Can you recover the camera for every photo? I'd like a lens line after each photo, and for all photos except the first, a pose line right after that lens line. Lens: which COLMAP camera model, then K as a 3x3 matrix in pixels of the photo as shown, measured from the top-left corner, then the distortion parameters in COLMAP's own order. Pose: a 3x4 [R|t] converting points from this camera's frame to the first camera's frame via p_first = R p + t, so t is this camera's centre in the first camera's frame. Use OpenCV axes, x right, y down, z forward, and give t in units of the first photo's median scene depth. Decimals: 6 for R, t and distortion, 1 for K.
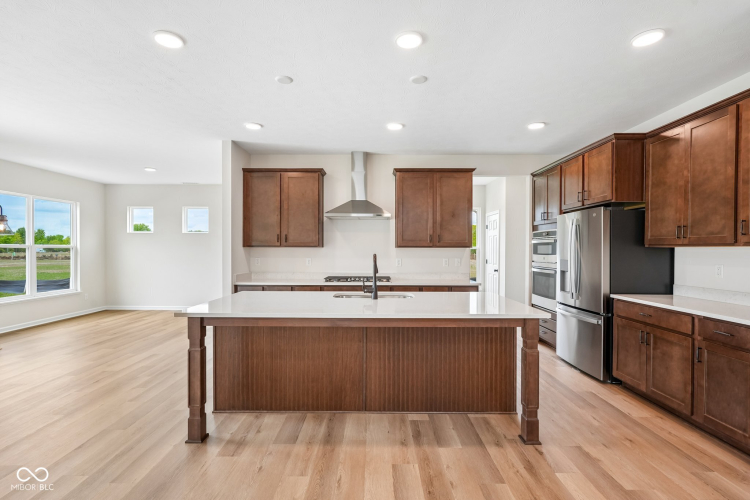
lens RADIAL K [[358.1, 0, 373.8], [0, 358.1, 252.3], [0, 0, 1]] dist [-0.029113, 0.000155]
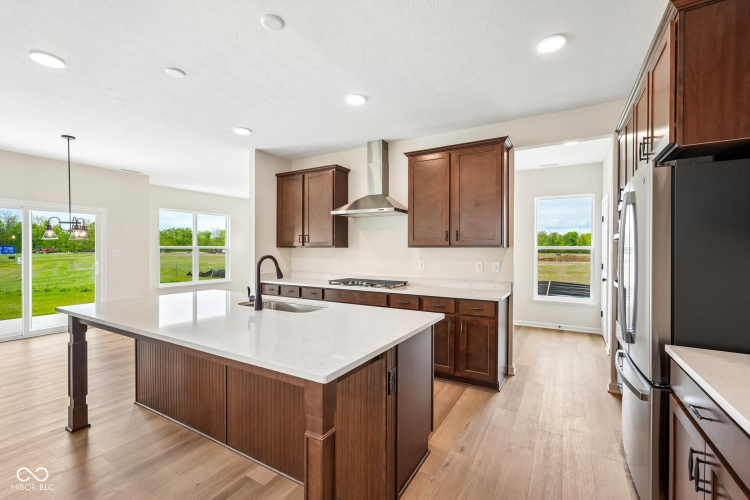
lens RADIAL K [[326.6, 0, 378.8], [0, 326.6, 250.5], [0, 0, 1]] dist [-0.031398, 0.013139]
pose [[0.863642, 0.001108, -0.504104, 0.383050], [-0.001737, 0.999998, -0.000778, -0.005379], [0.504102, 0.001547, 0.863643, 0.302150]]
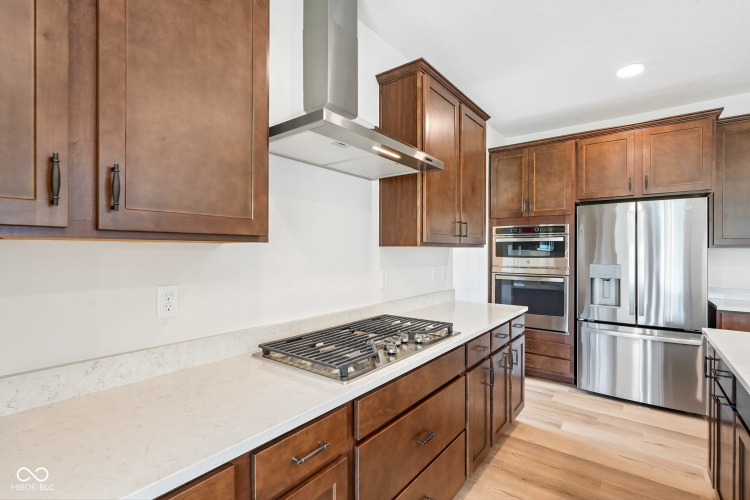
lens RADIAL K [[363.9, 0, 386.1], [0, 363.9, 251.1], [0, 0, 1]] dist [0.001959, 0.000173]
pose [[0.587498, -0.000730, 0.809225, -0.316764], [0.001736, 0.999998, -0.000359, -0.006124], [-0.809223, 0.001616, 0.587499, 0.770784]]
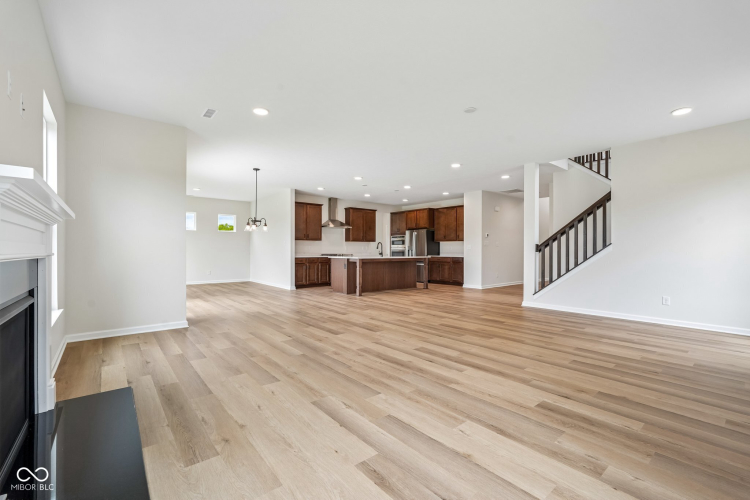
lens RADIAL K [[326.6, 0, 378.8], [0, 326.6, 250.5], [0, 0, 1]] dist [-0.031398, 0.013139]
pose [[0.752538, -0.003401, 0.658540, -1.208284], [0.005023, 0.999987, -0.000576, 0.049185], [-0.658530, 0.003742, 0.752545, -0.721880]]
